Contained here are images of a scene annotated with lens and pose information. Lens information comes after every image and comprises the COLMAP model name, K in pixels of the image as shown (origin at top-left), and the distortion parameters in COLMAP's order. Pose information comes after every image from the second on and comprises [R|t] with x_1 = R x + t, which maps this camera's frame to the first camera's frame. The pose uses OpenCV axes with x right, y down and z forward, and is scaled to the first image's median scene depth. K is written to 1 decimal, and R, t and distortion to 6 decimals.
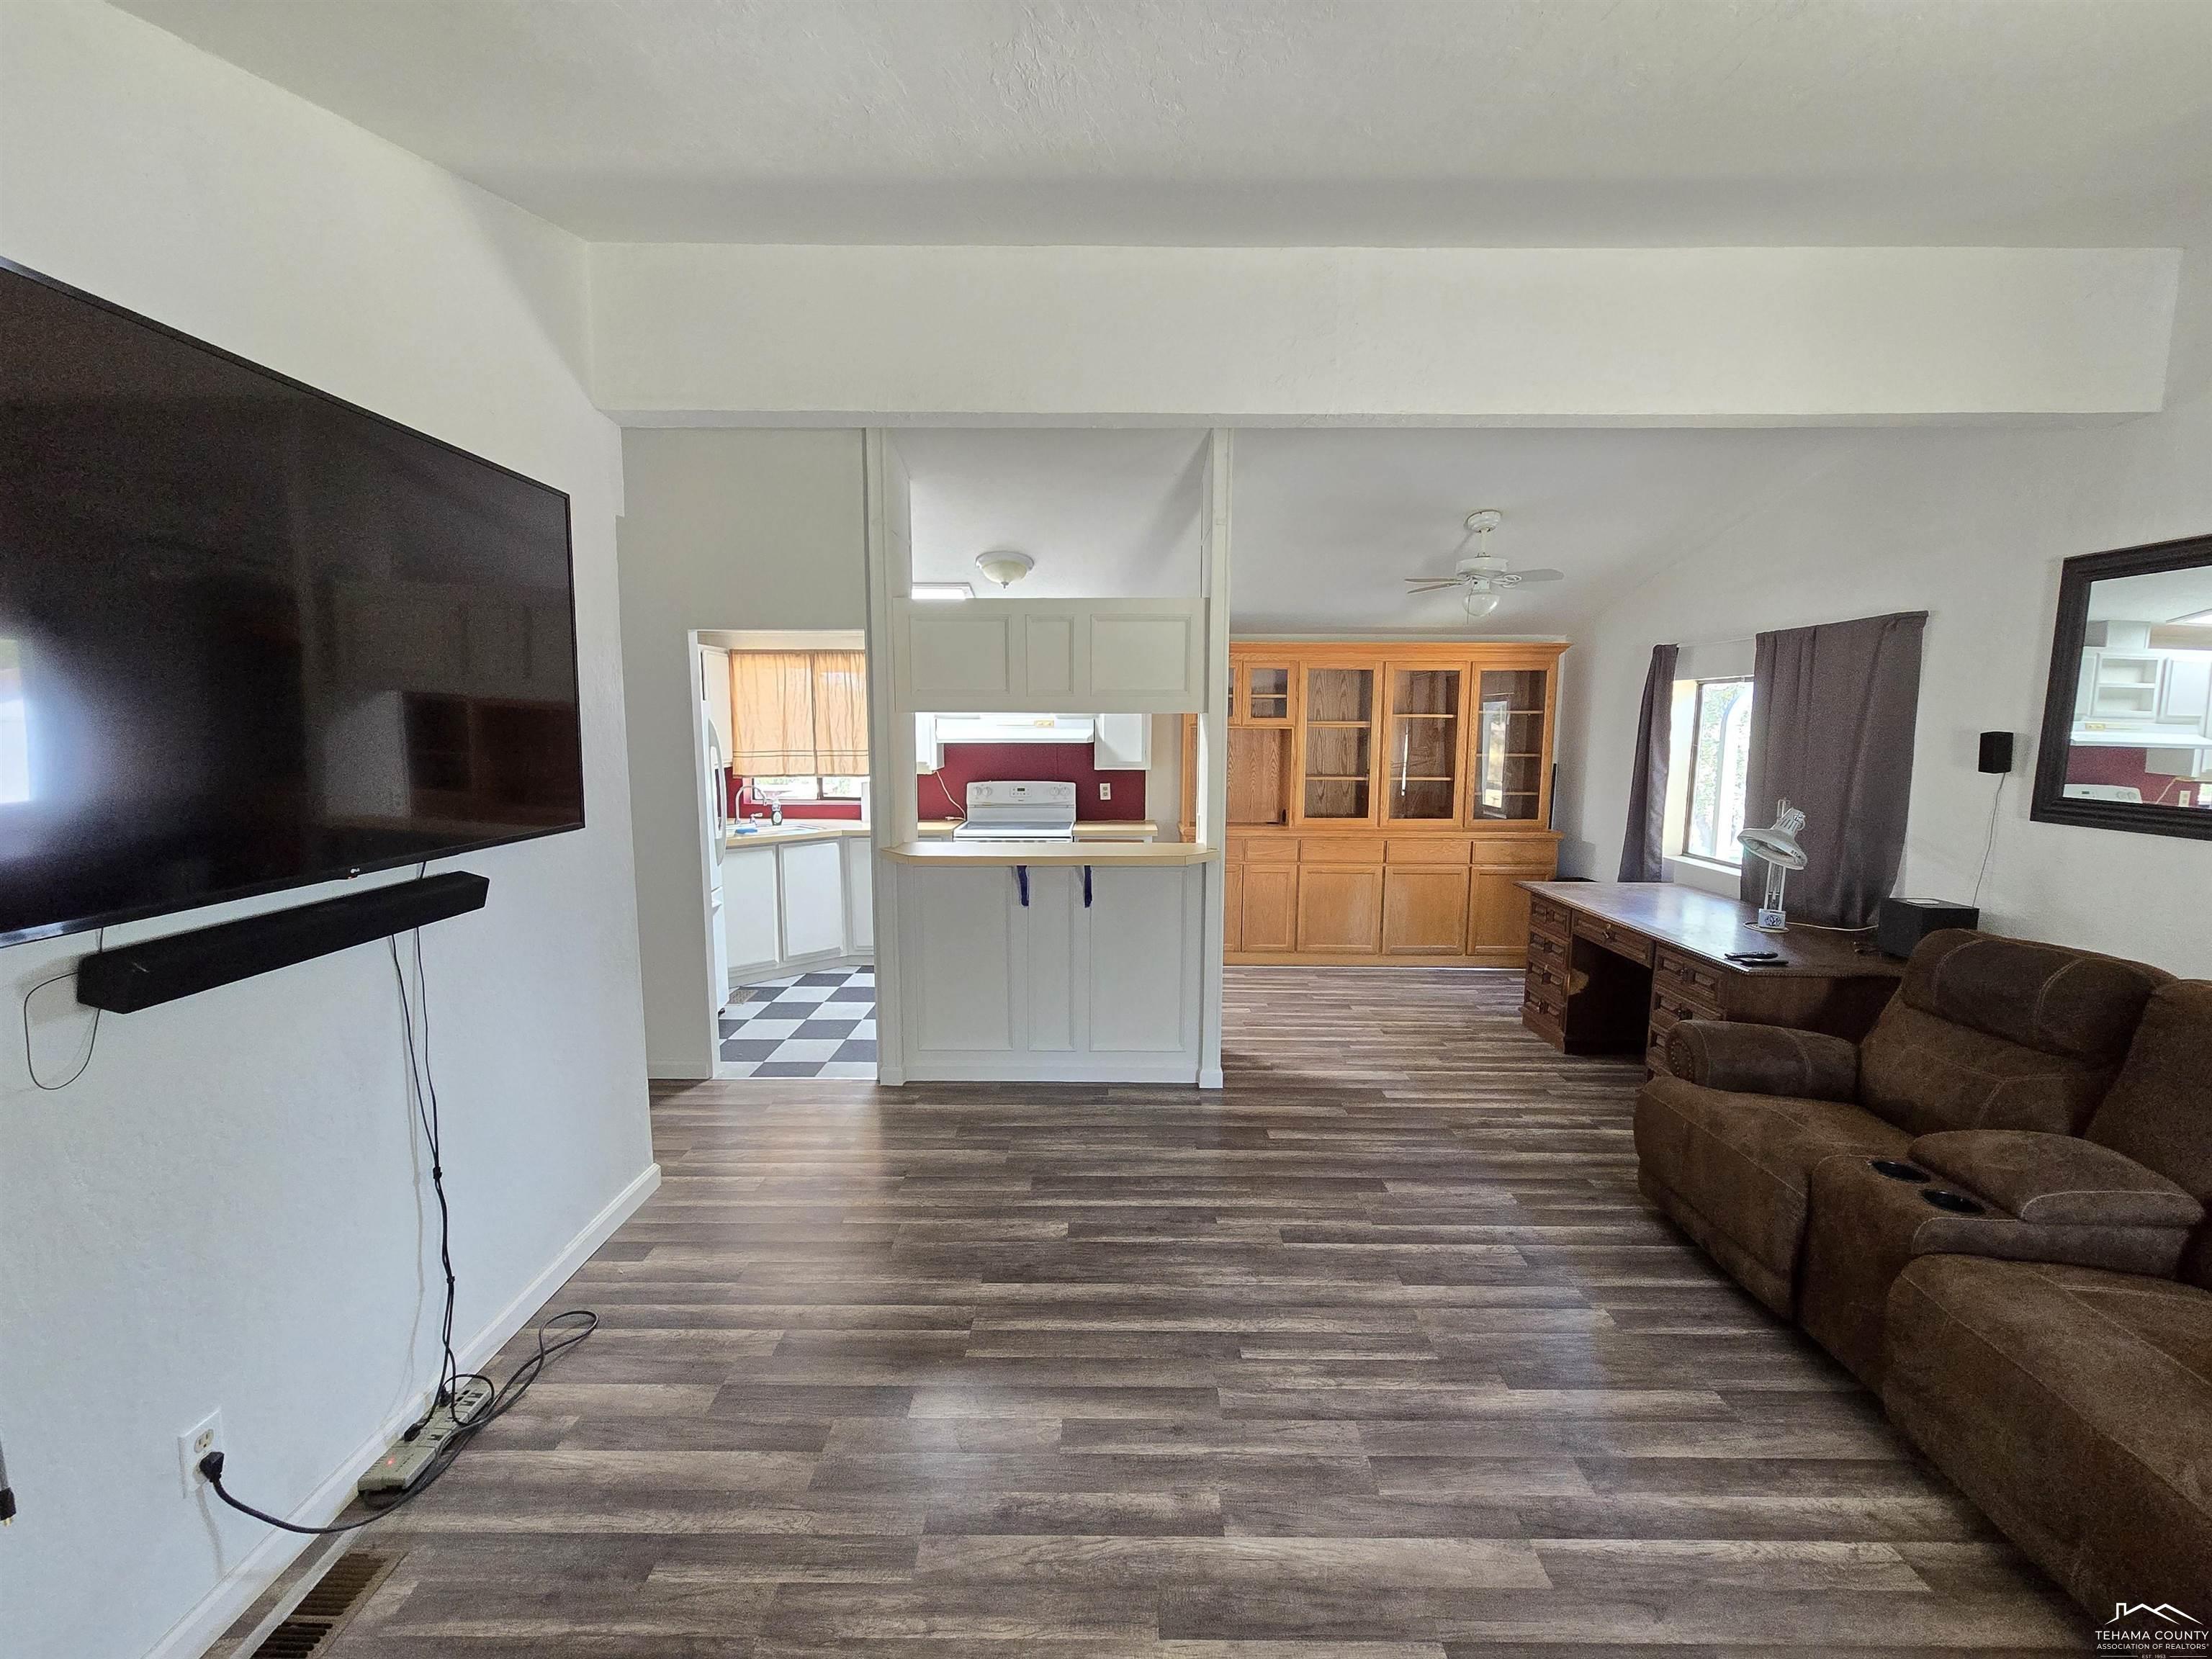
lens RADIAL K [[892.9, 0, 1103.8], [0, 892.9, 827.9], [0, 0, 1]] dist [-0.002626, -0.000202]
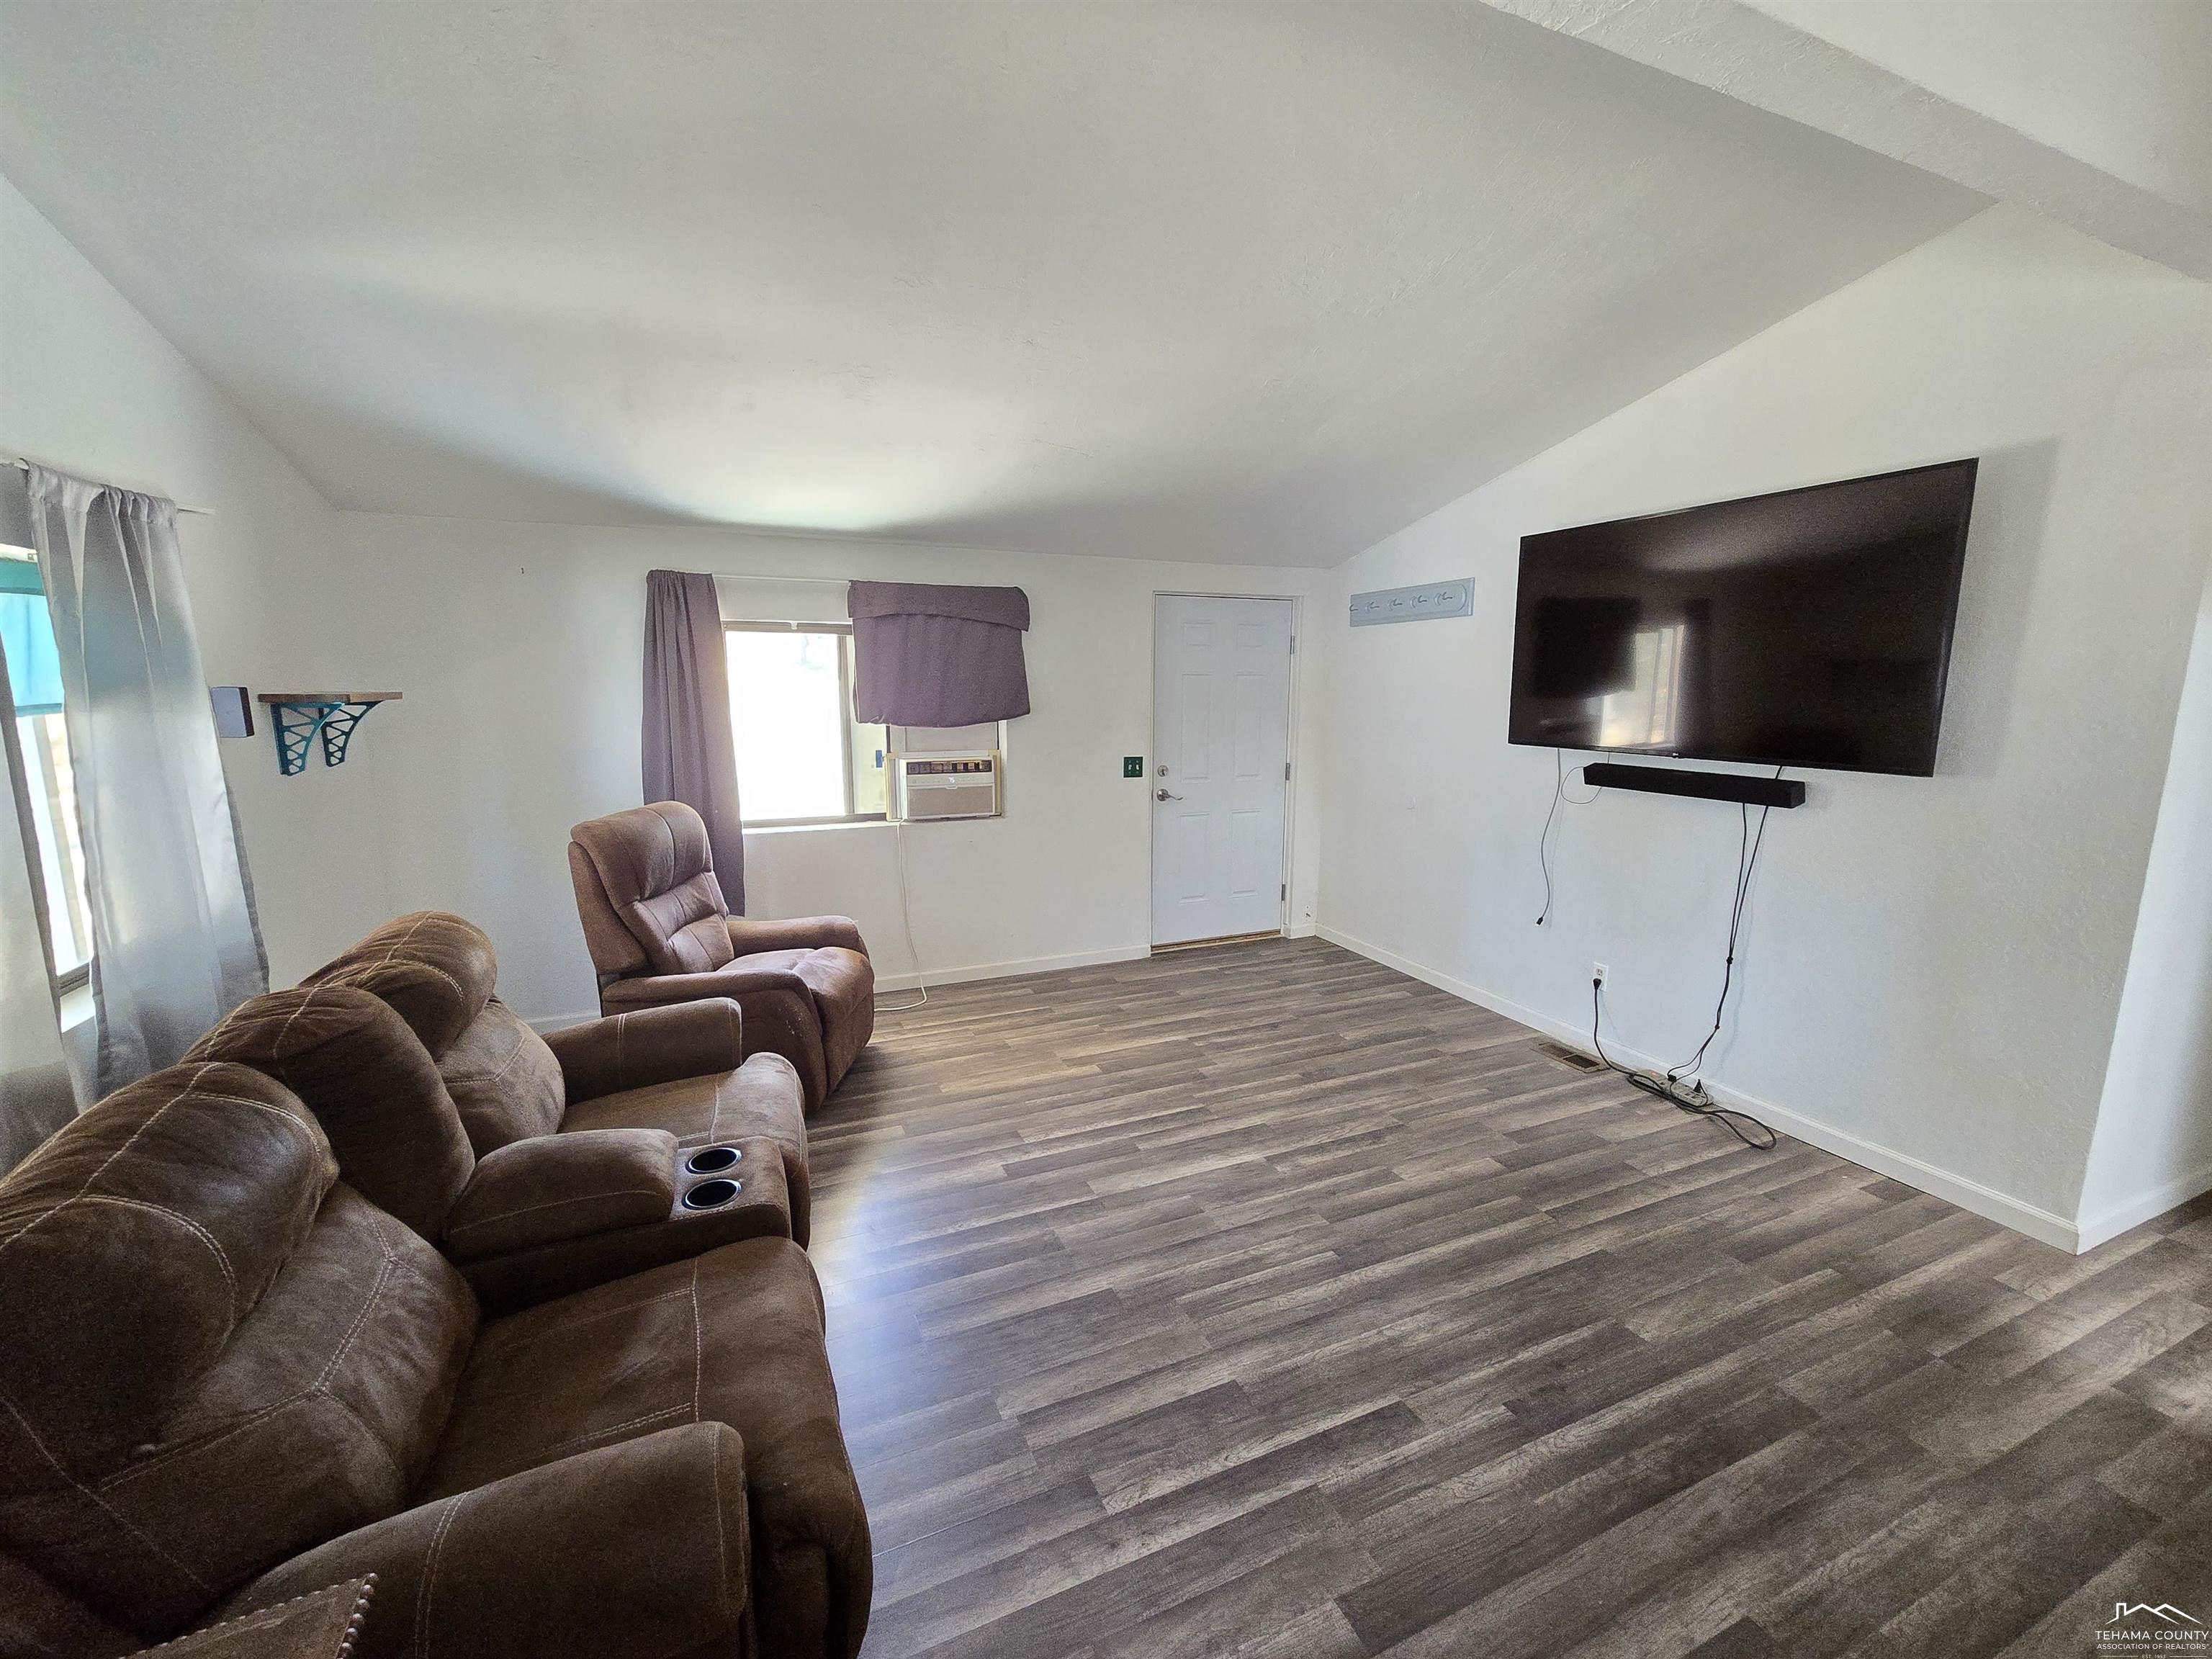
lens RADIAL K [[892.9, 0, 1101.2], [0, 892.9, 830.5], [0, 0, 1]] dist [-0.002626, -0.000202]
pose [[-0.912484, 0.063502, -0.404154, 0.740899], [-0.052027, 0.961848, 0.268592, -0.168405], [0.405791, 0.266113, -0.874367, 1.529418]]
